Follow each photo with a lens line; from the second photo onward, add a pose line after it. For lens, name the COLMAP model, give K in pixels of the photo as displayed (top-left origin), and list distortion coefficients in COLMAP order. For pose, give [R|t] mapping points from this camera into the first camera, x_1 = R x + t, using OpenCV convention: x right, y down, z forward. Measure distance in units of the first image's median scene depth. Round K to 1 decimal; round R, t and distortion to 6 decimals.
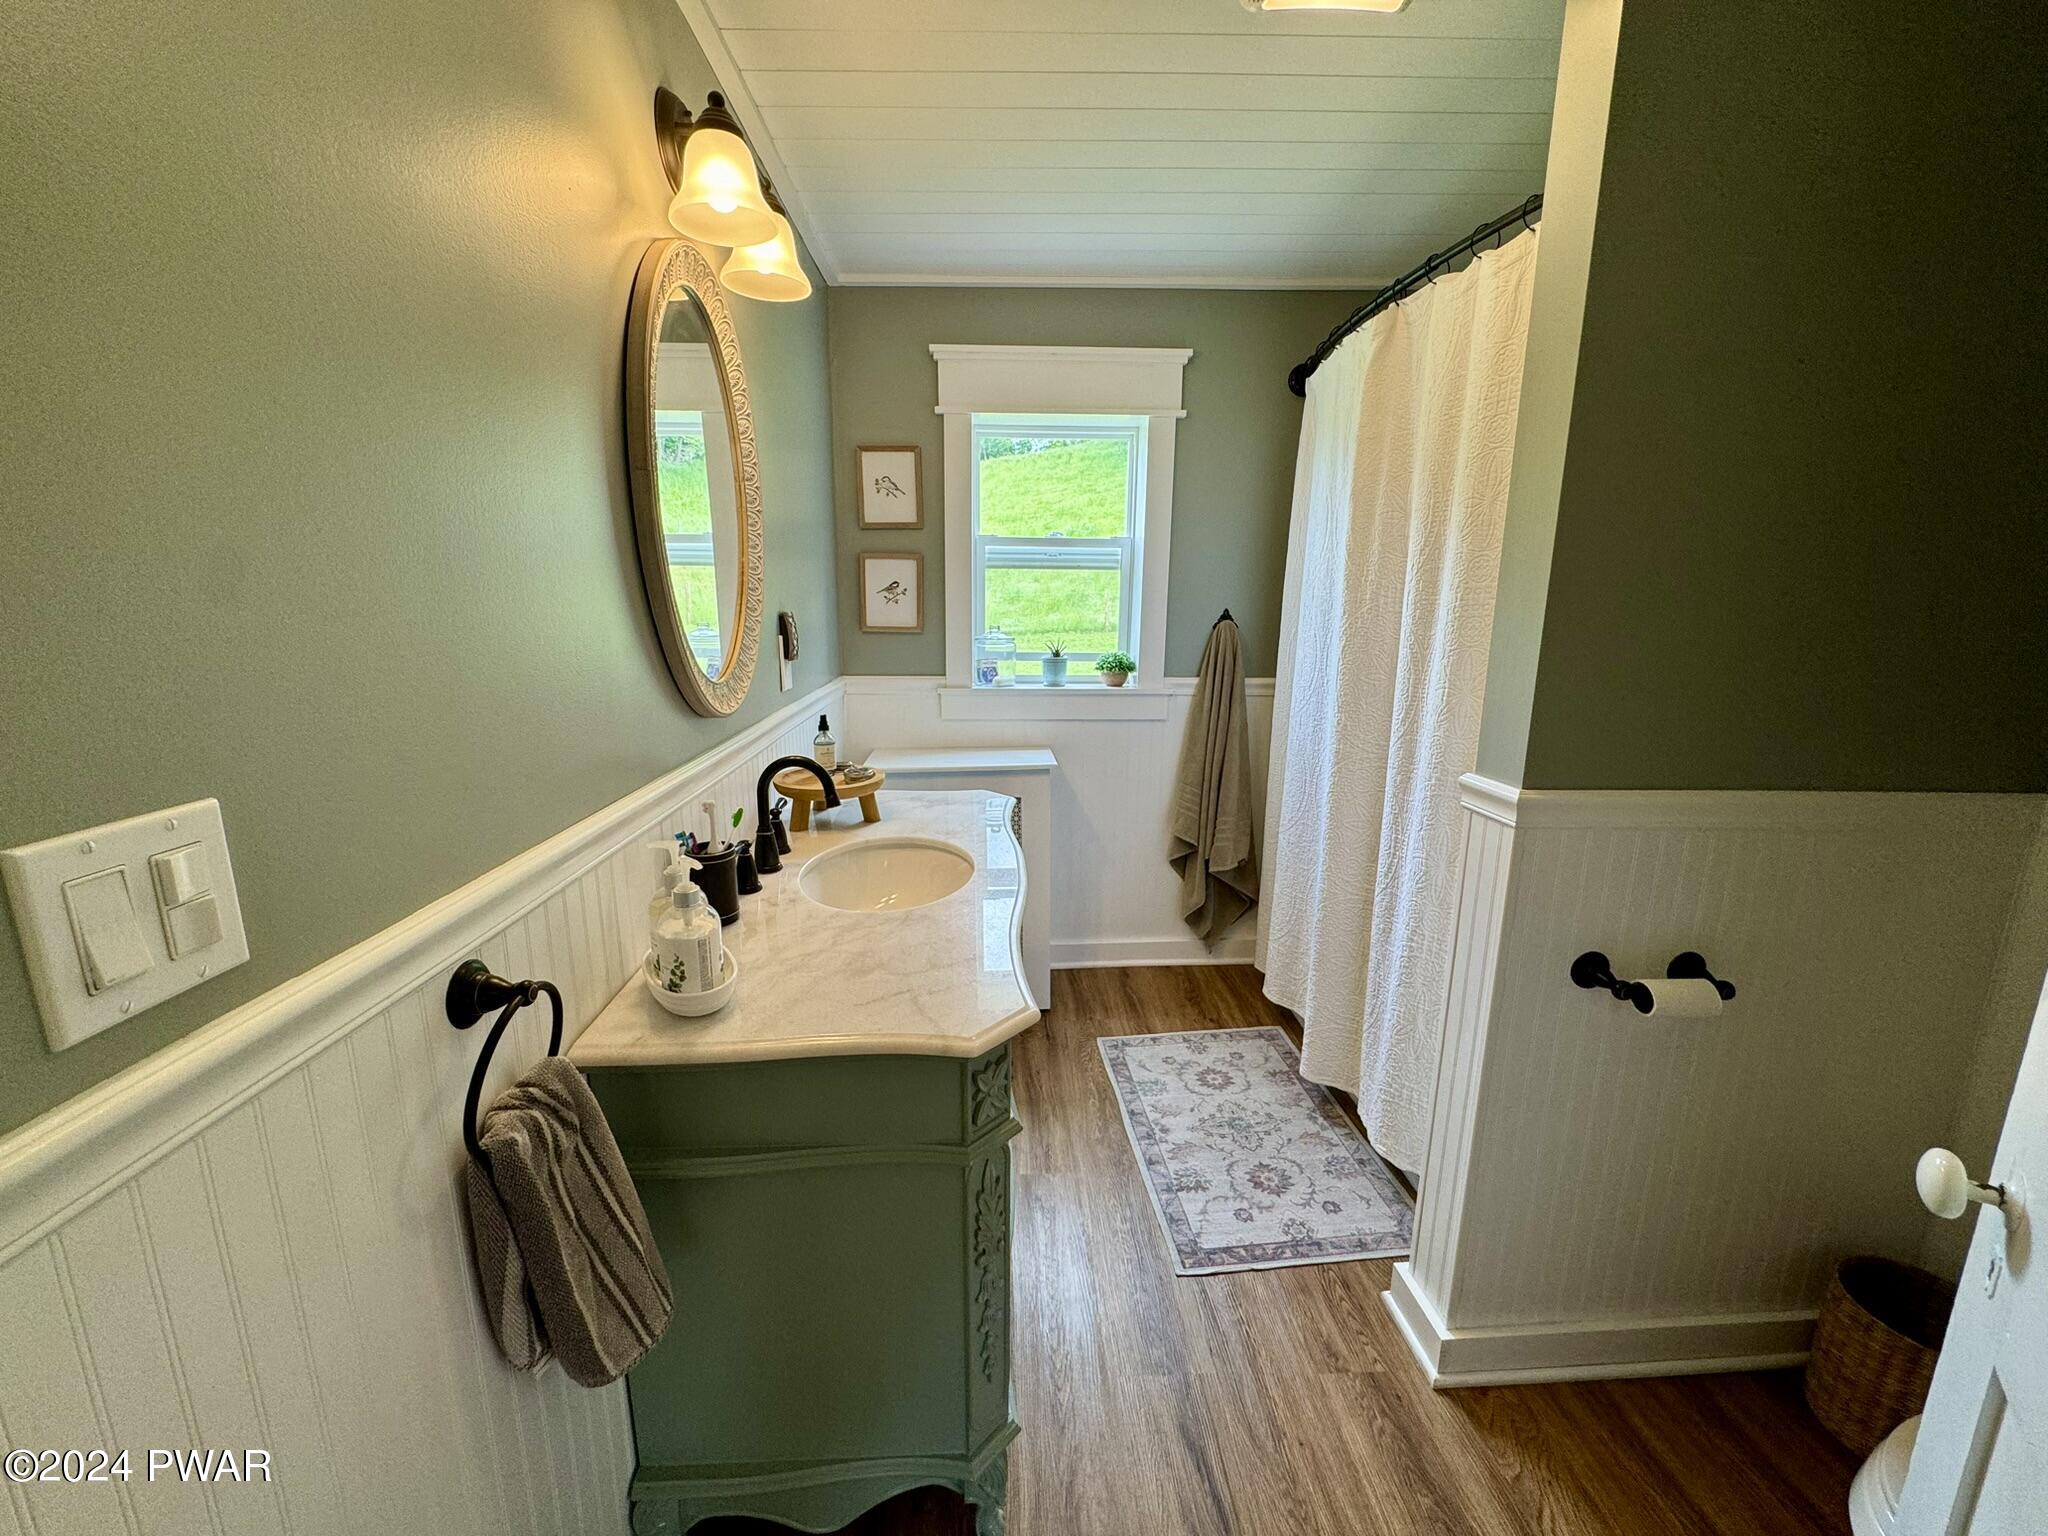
lens RADIAL K [[816.5, 0, 1028.4], [0, 816.5, 759.8], [0, 0, 1]] dist [-0.000421, -0.000220]
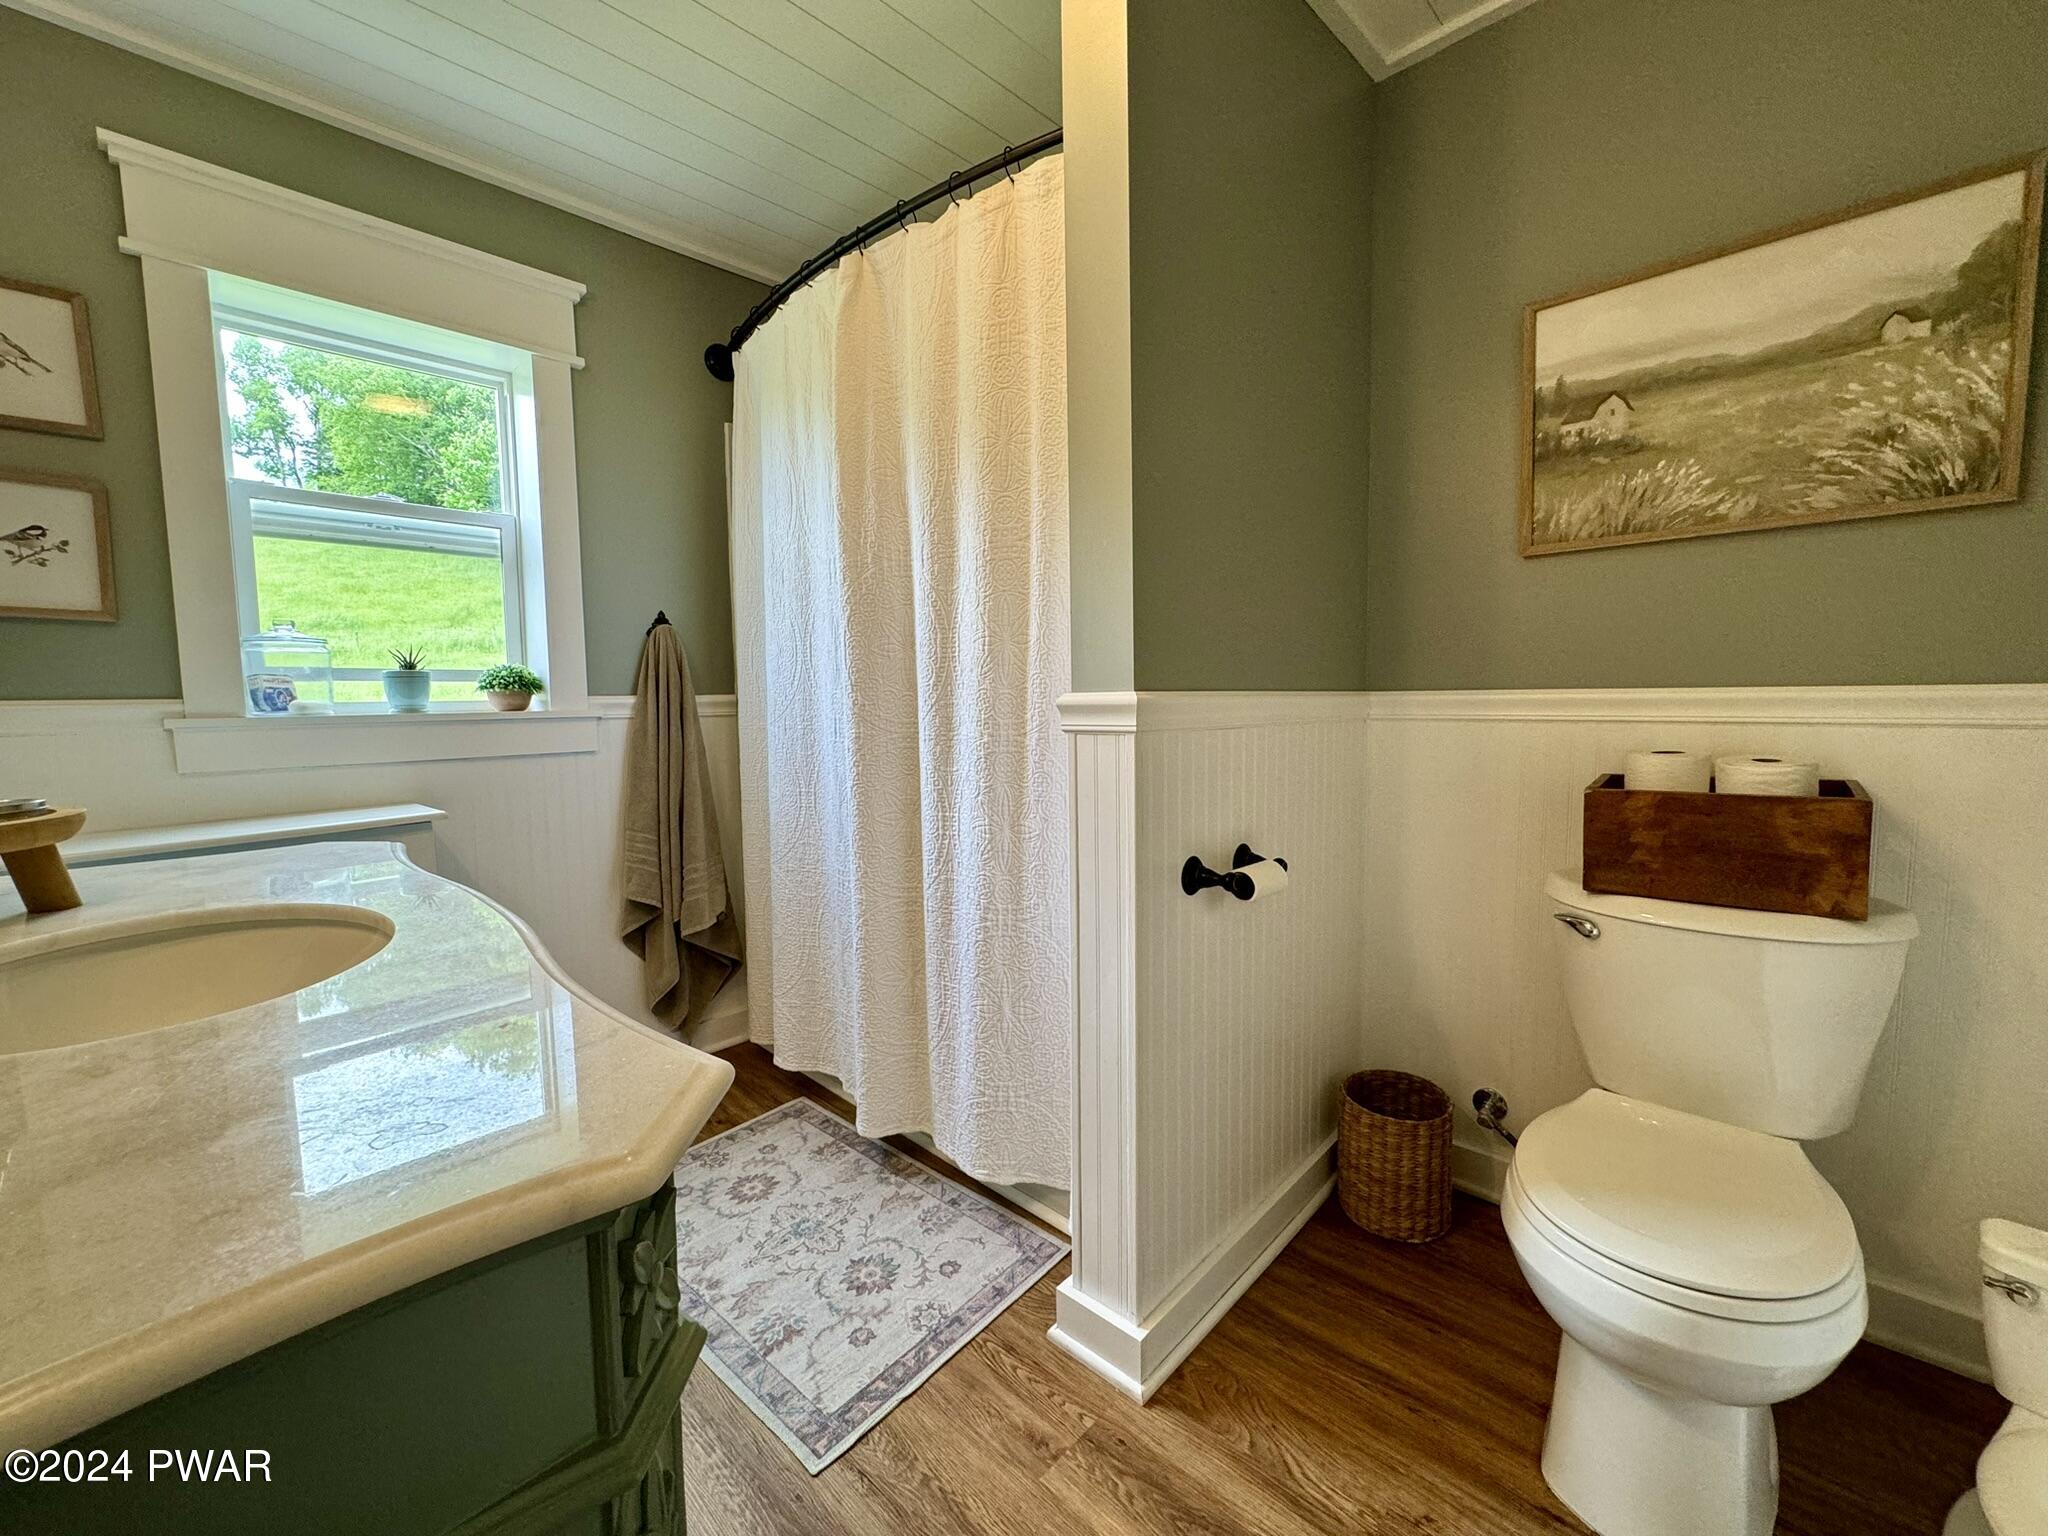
lens RADIAL K [[815.8, 0, 1021.1], [0, 815.8, 764.7], [0, 0, 1]] dist [-0.001545, -0.000051]
pose [[0.728265, -0.075321, 0.681144, -0.084929], [0.153771, 0.986557, -0.055315, 0.089751], [-0.667821, 0.145025, 0.730057, 0.241061]]
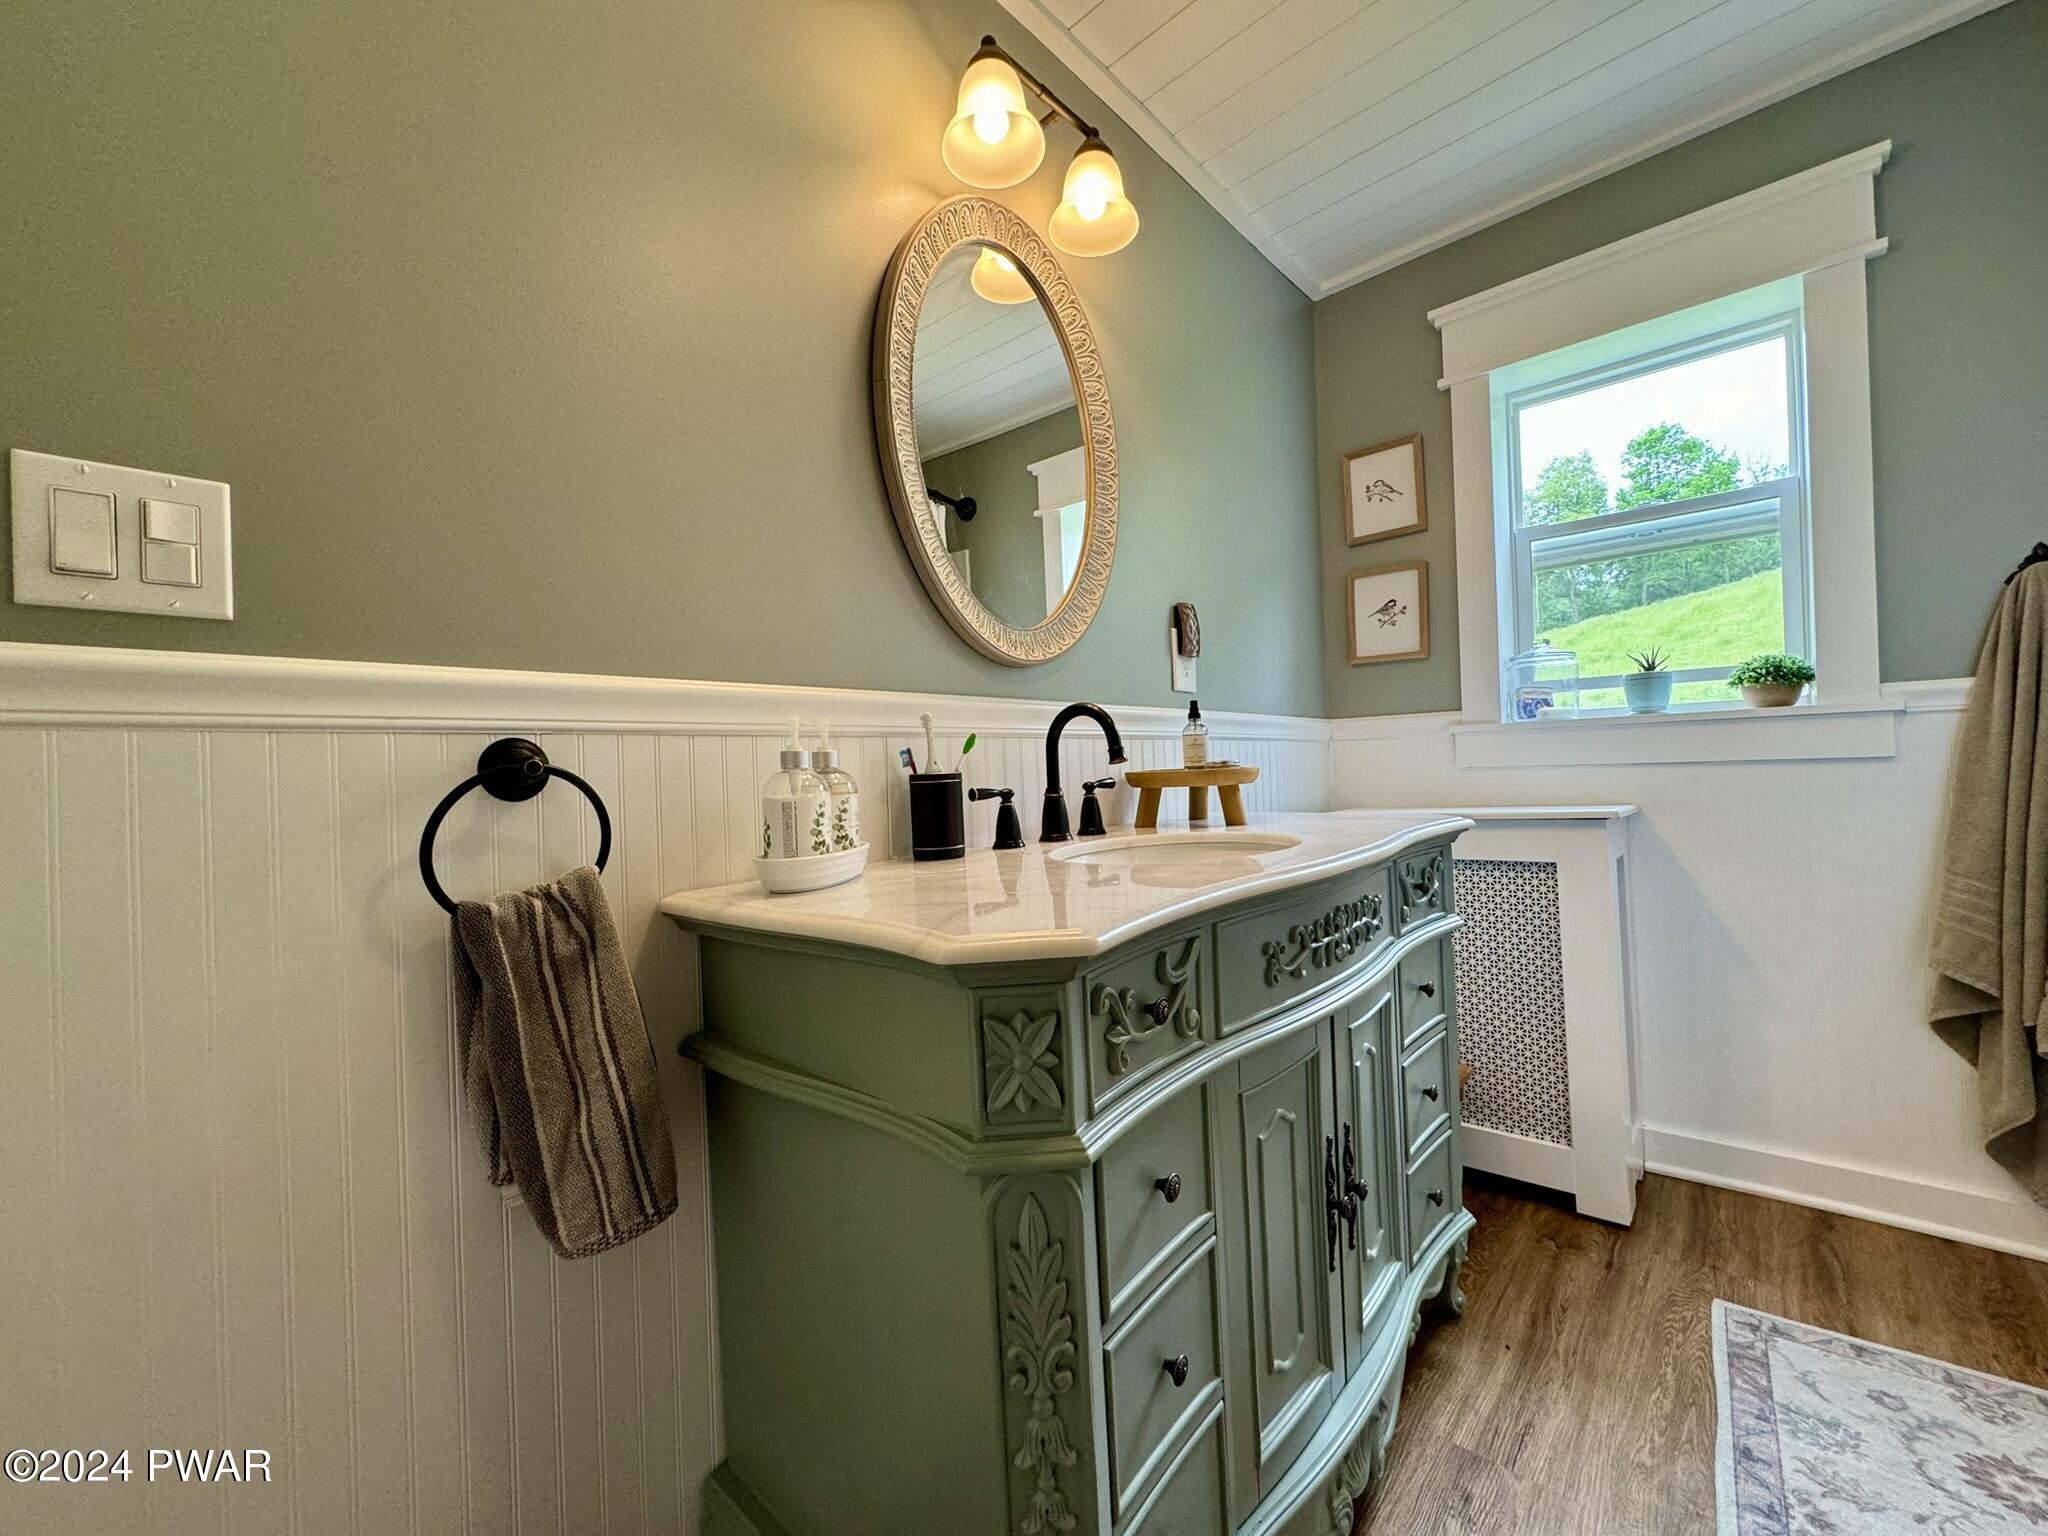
lens RADIAL K [[821.6, 0, 1026.1], [0, 821.6, 760.0], [0, 0, 1]] dist [0.000260, 0.000458]
pose [[0.710158, -0.041428, -0.702822, 0.191349], [-0.098102, 0.982706, -0.157052, 0.135001], [0.697174, 0.180480, 0.693813, 0.258202]]
